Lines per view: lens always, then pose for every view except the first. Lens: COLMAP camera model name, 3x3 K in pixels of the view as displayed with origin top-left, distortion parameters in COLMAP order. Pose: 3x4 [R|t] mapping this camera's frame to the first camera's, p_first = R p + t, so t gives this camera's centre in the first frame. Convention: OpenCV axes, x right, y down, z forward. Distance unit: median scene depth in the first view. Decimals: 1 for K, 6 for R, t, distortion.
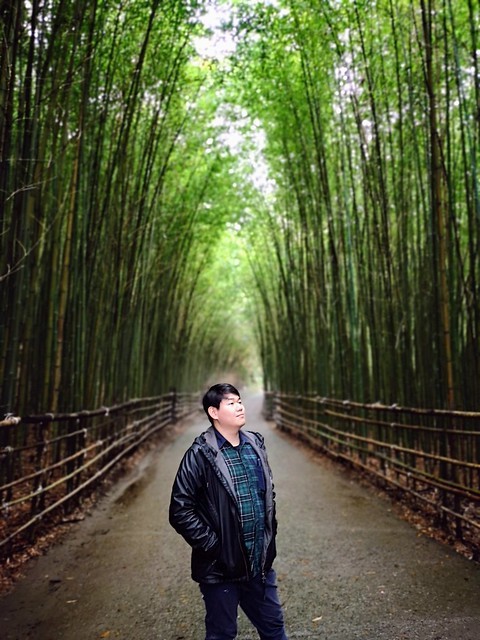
lens RADIAL K [[471.3, 0, 250.5], [0, 471.3, 318.2], [0, 0, 1]] dist [0.037232, -0.052555]
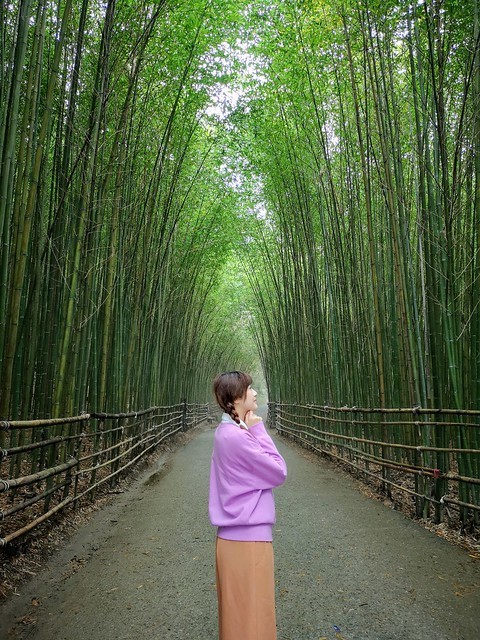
lens RADIAL K [[471.3, 0, 250.5], [0, 471.3, 318.2], [0, 0, 1]] dist [0.037232, -0.052555]
pose [[0.999814, -0.010625, -0.016069, 0.018468], [0.010227, 0.999643, -0.024674, -0.017574], [0.016326, 0.024505, 0.999566, -0.167002]]
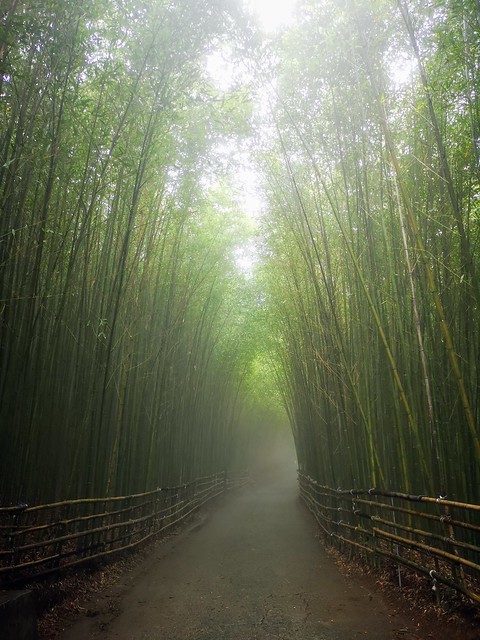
lens RADIAL K [[471.3, 0, 250.5], [0, 471.3, 318.2], [0, 0, 1]] dist [0.037232, -0.052555]
pose [[0.991942, -0.044483, -0.118624, 0.147496], [0.027217, 0.989293, -0.143386, -0.128951], [0.123732, 0.139002, 0.982532, -0.633281]]
